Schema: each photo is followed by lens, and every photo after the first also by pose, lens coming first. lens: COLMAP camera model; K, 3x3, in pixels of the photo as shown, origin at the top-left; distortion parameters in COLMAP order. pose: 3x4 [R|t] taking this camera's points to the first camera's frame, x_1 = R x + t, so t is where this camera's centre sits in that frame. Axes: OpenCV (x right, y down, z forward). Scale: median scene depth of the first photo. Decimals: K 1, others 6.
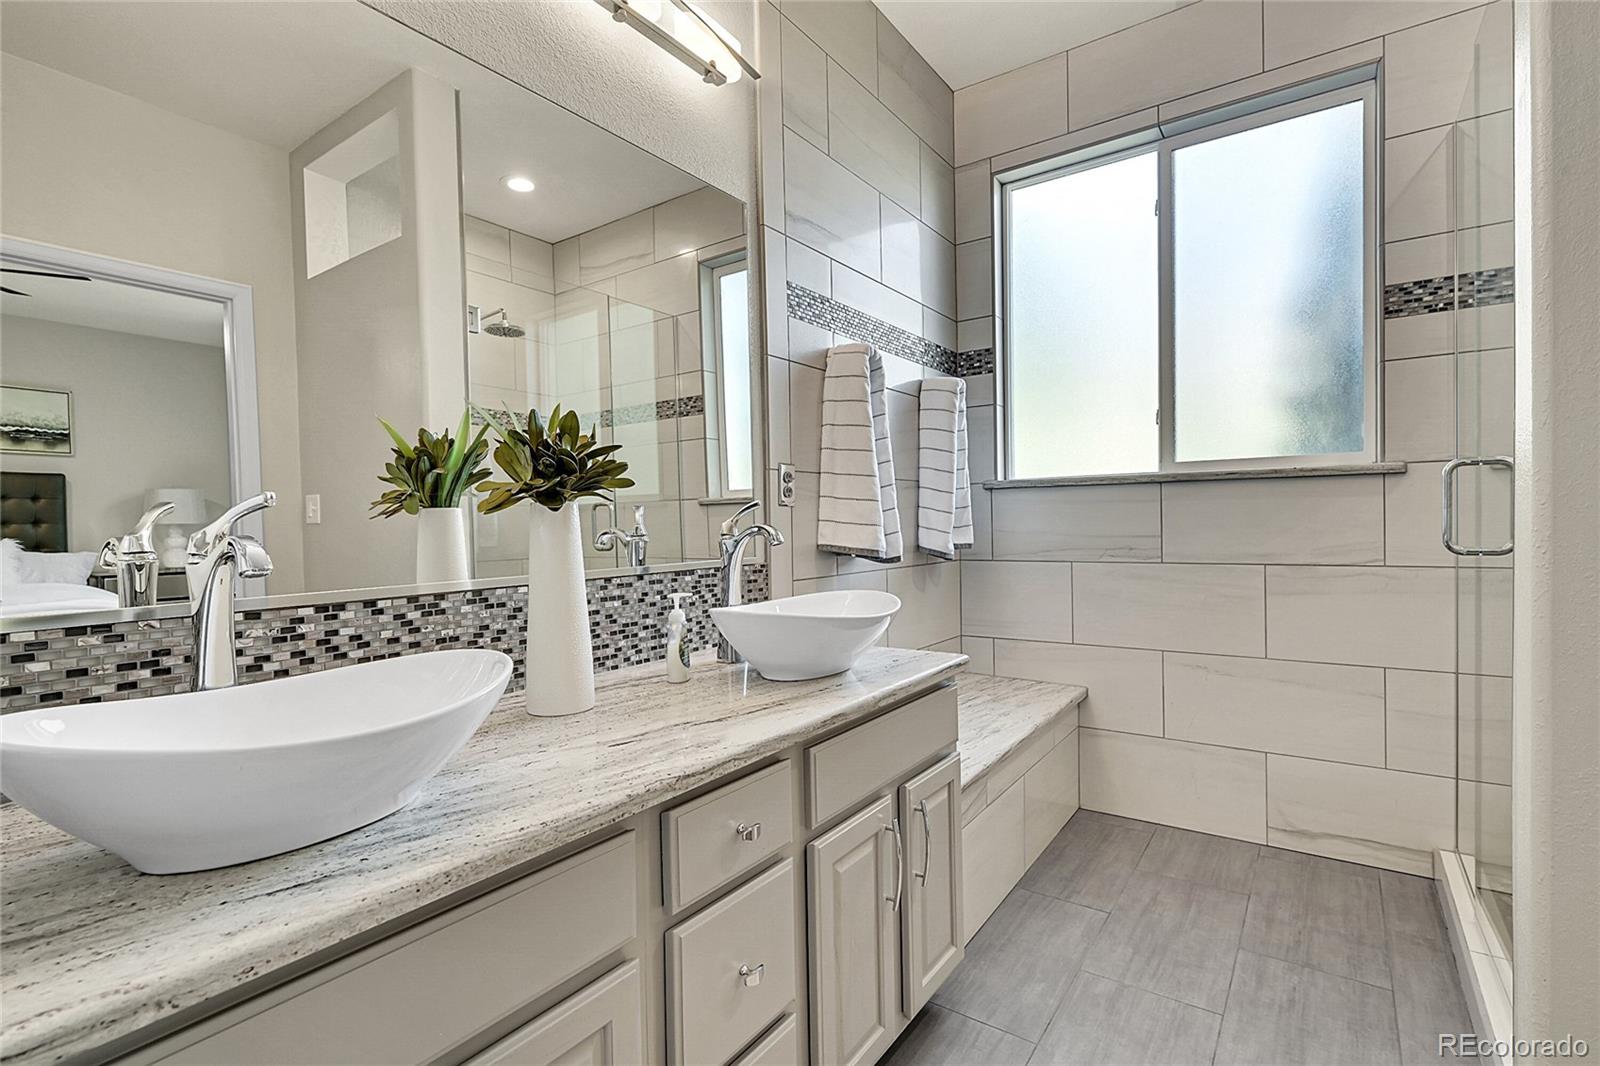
lens RADIAL K [[748.3, 0, 802.6], [0, 748.3, 535.8], [0, 0, 1]] dist [-0.001827, 0.000327]
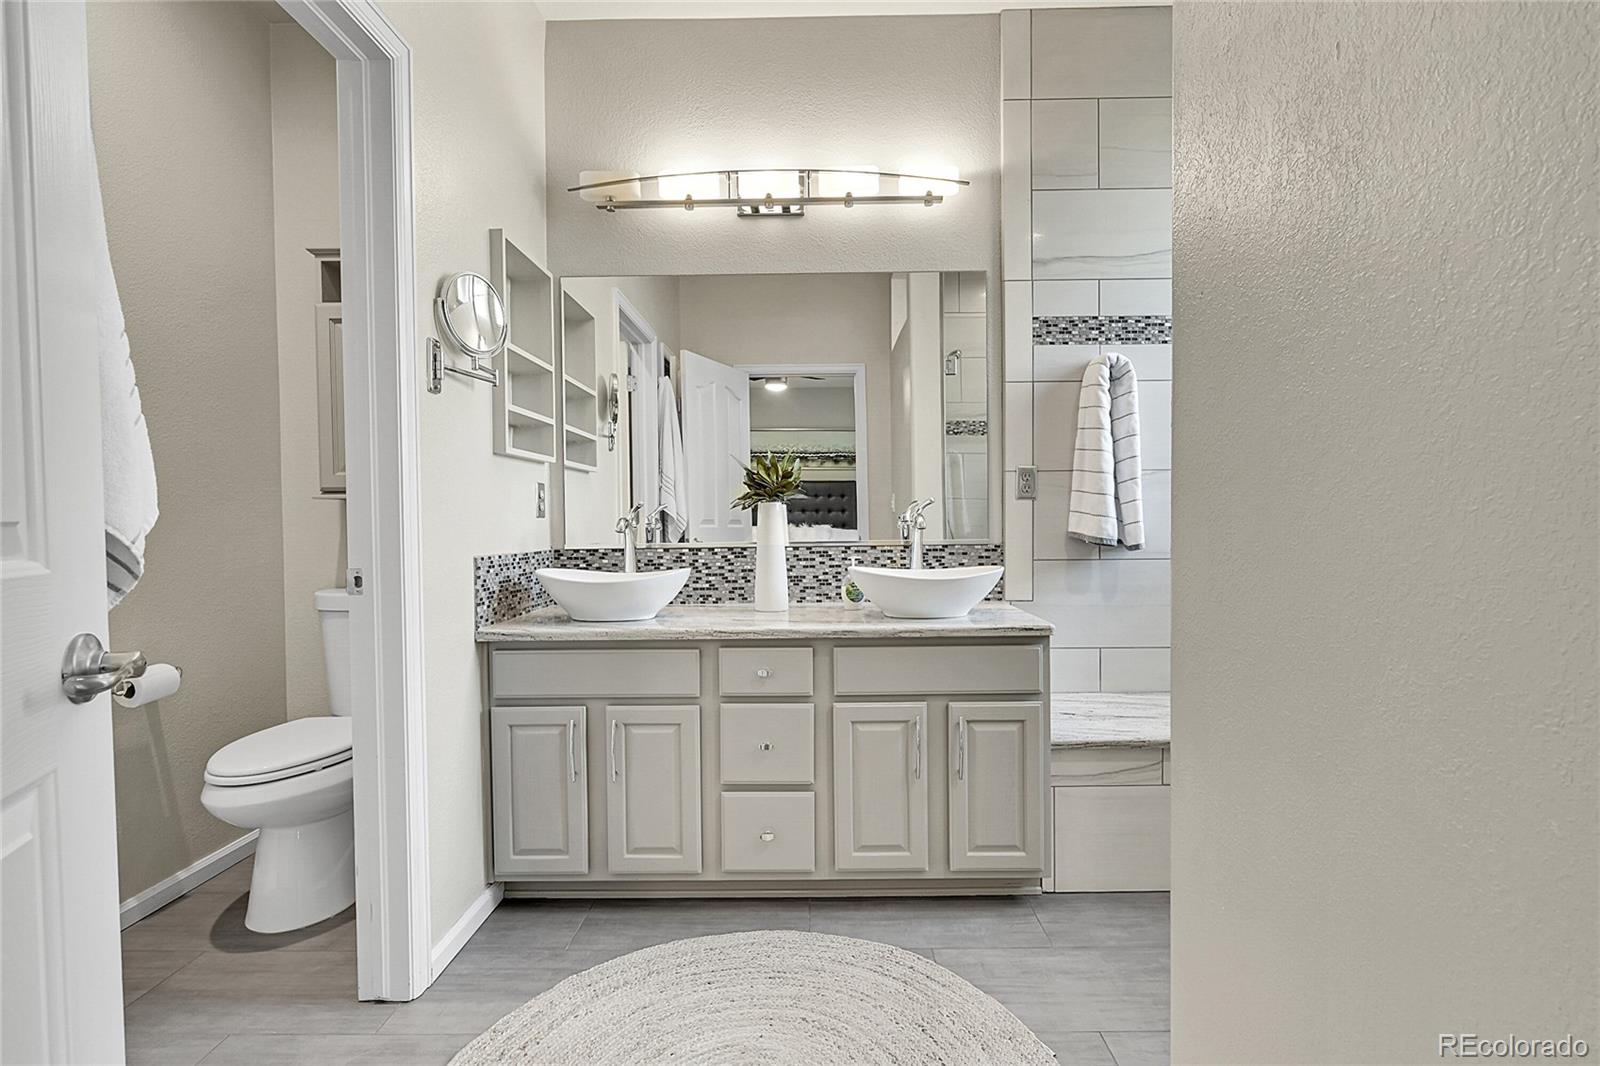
lens RADIAL K [[748.3, 0, 805.7], [0, 748.3, 537.1], [0, 0, 1]] dist [-0.001827, 0.000327]
pose [[0.561569, 0.031740, -0.826821, 0.852421], [-0.016129, 0.999494, 0.027413, -0.006237], [0.827273, -0.002059, 0.561796, -0.004503]]
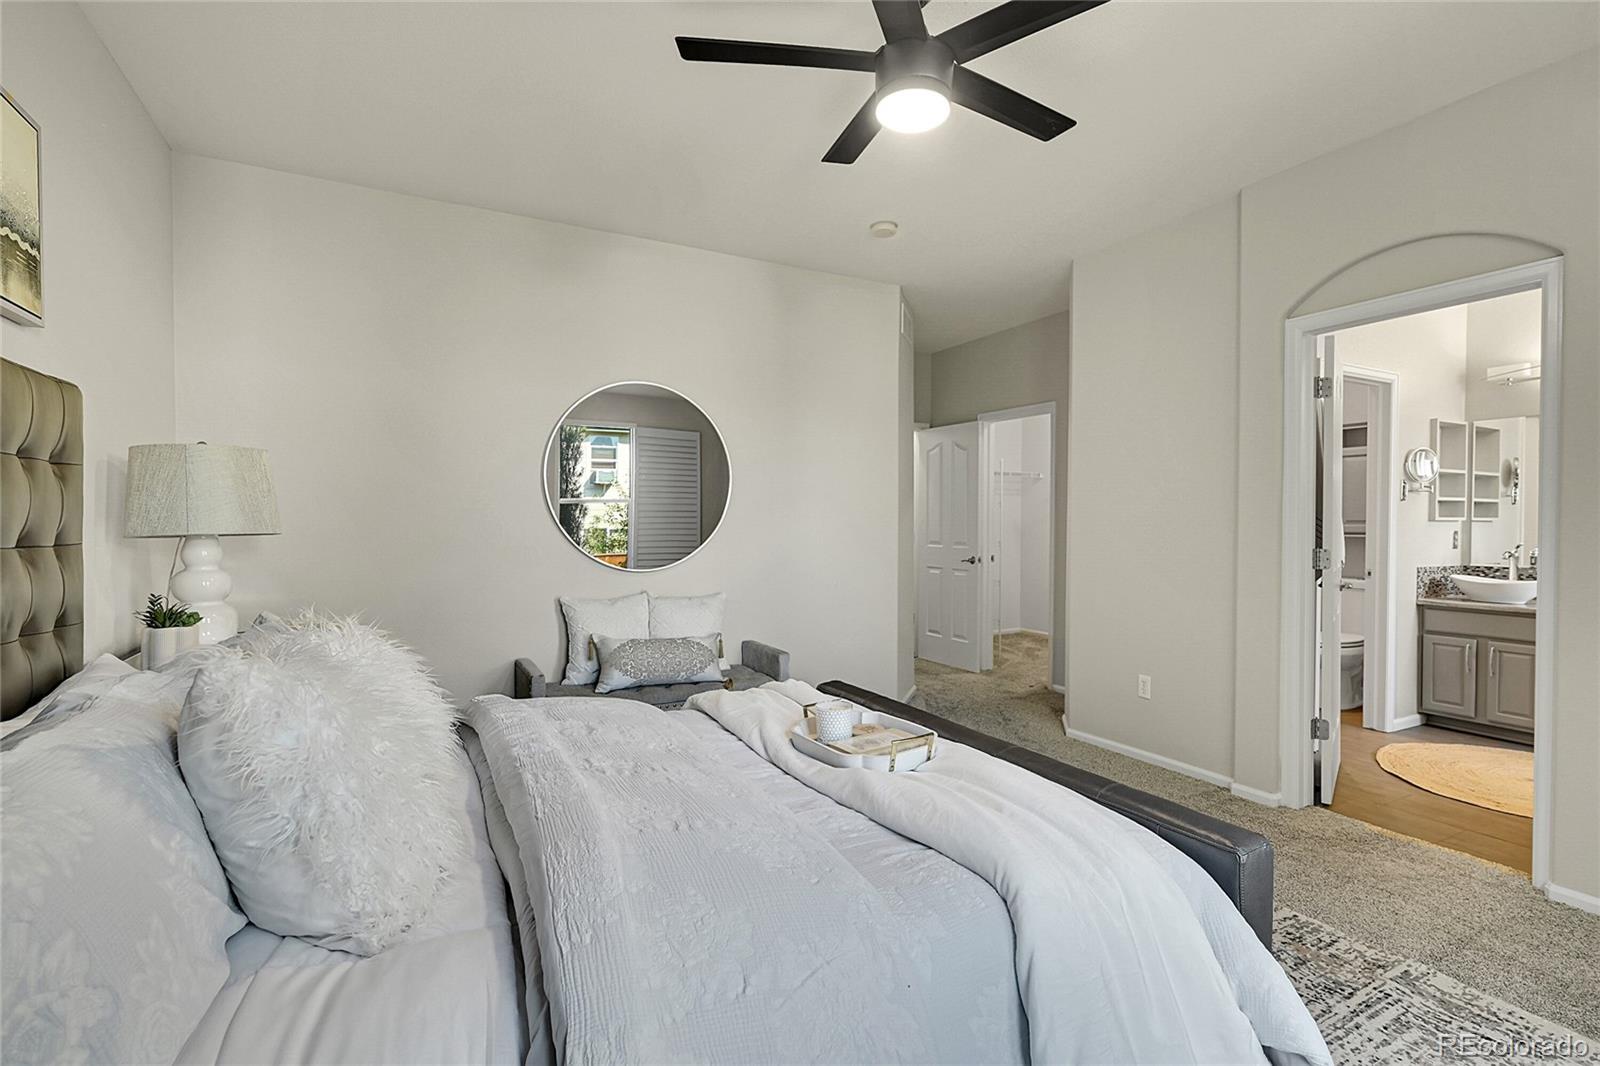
lens RADIAL K [[748.3, 0, 806.4], [0, 748.3, 534.4], [0, 0, 1]] dist [-0.001827, 0.000327]
pose [[-0.451693, 0.033543, -0.891543, 2.798644], [-0.011138, 0.999003, 0.043229, -0.132405], [0.892104, 0.029456, -0.450869, -0.482949]]
